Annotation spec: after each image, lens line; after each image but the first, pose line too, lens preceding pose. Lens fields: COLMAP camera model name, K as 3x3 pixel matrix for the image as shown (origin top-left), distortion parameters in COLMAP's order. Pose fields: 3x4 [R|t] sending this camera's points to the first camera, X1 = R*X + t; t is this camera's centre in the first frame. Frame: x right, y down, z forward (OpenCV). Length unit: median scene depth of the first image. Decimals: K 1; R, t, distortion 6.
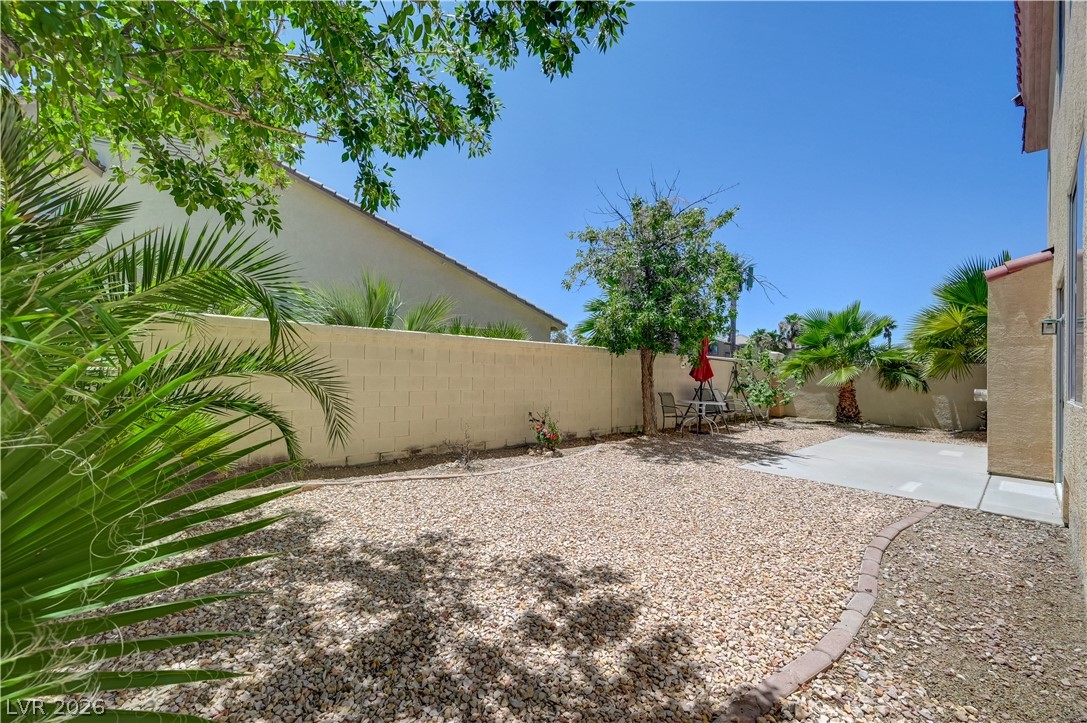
lens RADIAL K [[438.1, 0, 544.4], [0, 438.1, 362.4], [0, 0, 1]] dist [0.003160, 0.000340]
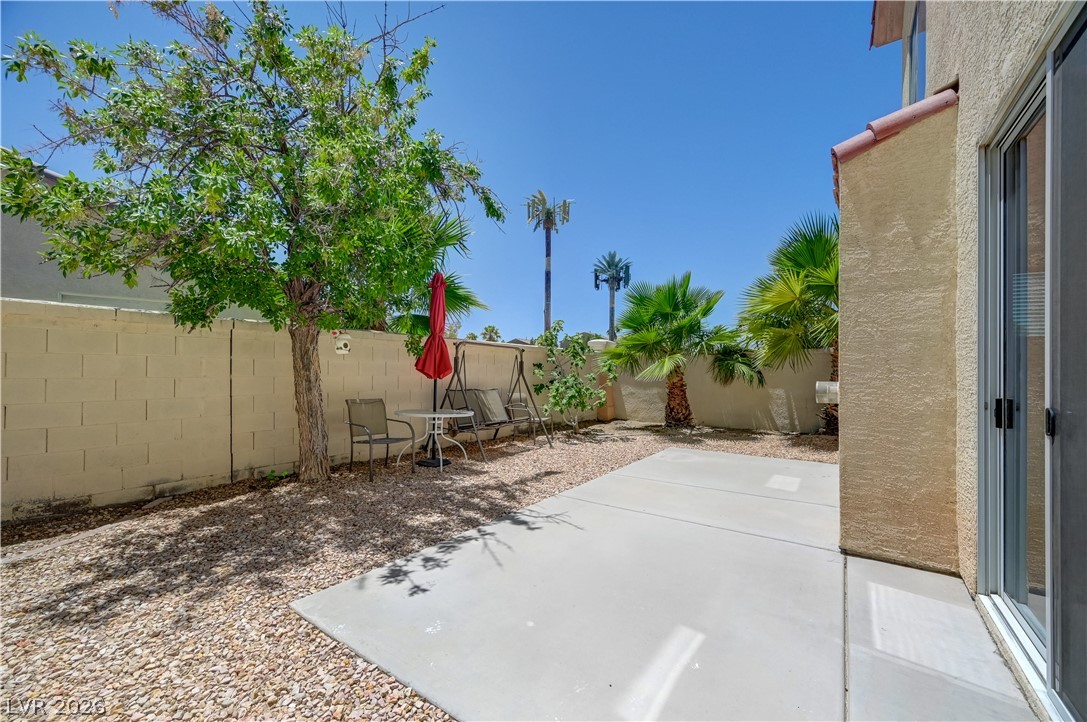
lens RADIAL K [[438.1, 0, 540.9], [0, 438.1, 370.1], [0, 0, 1]] dist [0.003160, 0.000340]
pose [[0.975141, -0.017147, 0.220919, 0.321423], [0.012921, 0.999705, 0.020559, 0.019051], [-0.221207, -0.017194, 0.975075, 0.333686]]
